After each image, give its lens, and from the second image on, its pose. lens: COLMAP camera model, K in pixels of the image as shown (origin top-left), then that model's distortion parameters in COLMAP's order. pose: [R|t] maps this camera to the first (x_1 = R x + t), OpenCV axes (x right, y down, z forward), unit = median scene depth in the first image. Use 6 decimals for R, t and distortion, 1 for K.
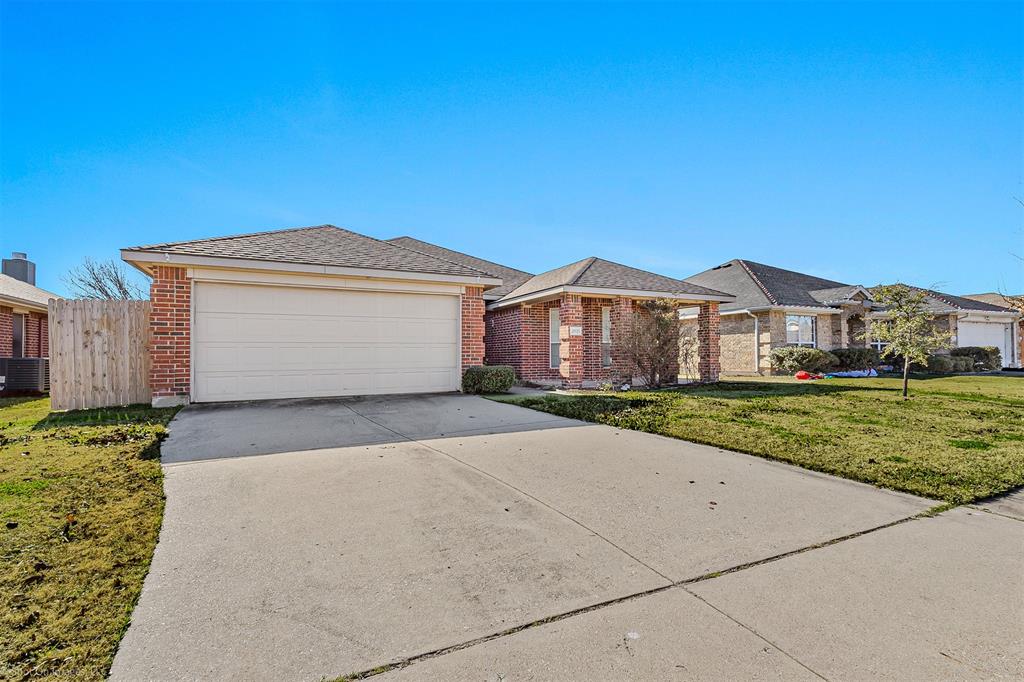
lens RADIAL K [[478.6, 0, 511.8], [0, 478.6, 350.3], [0, 0, 1]] dist [0.021338, -0.001709]
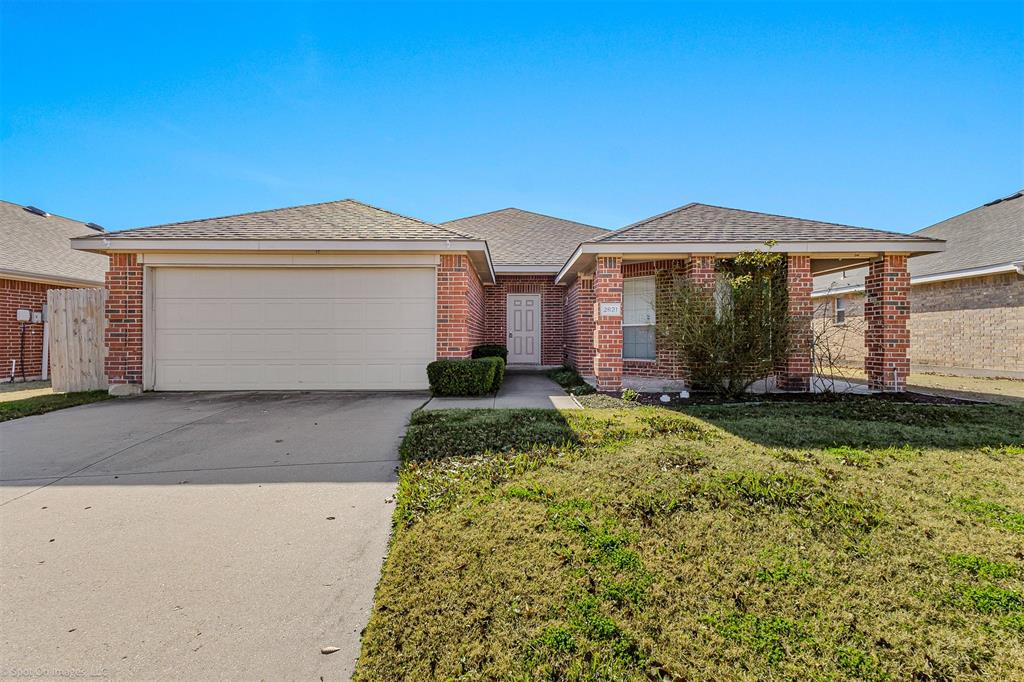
lens RADIAL K [[478.6, 0, 507.6], [0, 478.6, 331.6], [0, 0, 1]] dist [0.021338, -0.001709]
pose [[0.897892, 0.001940, -0.440212, 0.340152], [0.000088, 0.999989, 0.004587, -0.013288], [0.440216, -0.004158, 0.897882, 0.351638]]
